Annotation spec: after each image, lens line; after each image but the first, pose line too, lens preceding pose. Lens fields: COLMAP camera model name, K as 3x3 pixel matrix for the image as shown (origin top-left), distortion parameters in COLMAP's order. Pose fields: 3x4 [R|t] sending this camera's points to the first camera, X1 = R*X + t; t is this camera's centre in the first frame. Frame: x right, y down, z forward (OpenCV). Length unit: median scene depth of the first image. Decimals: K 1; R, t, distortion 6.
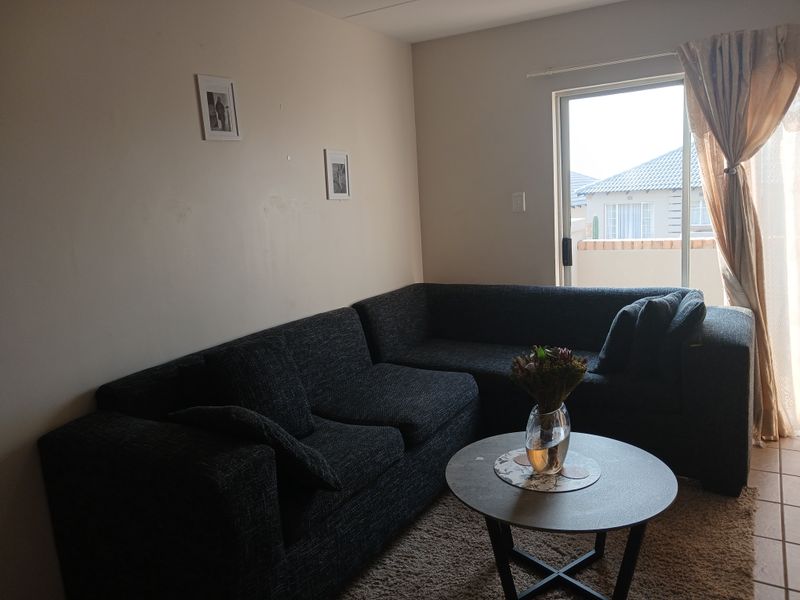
lens RADIAL K [[620.8, 0, 397.4], [0, 620.8, 312.5], [0, 0, 1]] dist [0.004449, -0.003680]
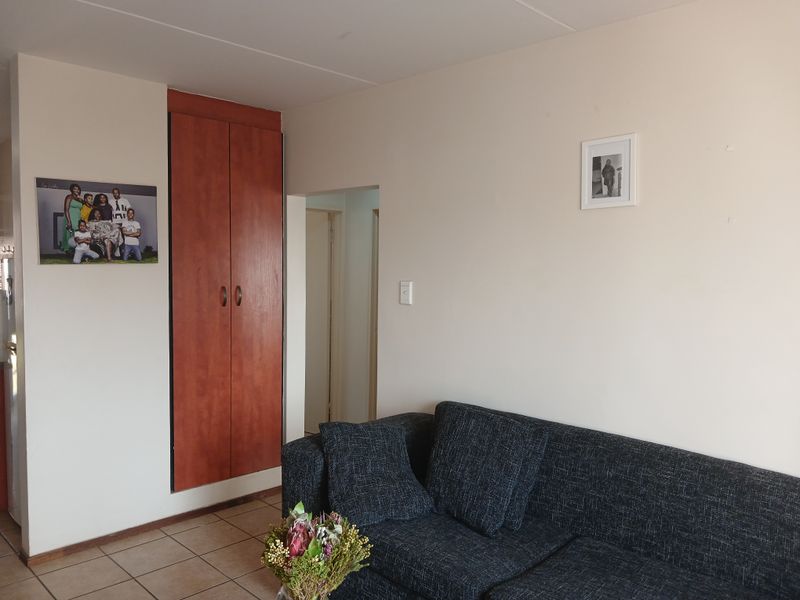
lens RADIAL K [[637.4, 0, 374.4], [0, 637.4, 301.6], [0, 0, 1]] dist [0.003944, 0.000185]
pose [[-0.272281, 0.122610, -0.954374, 0.448060], [-0.168430, 0.970462, 0.172729, -0.161165], [0.947362, 0.207776, -0.243587, 0.607290]]
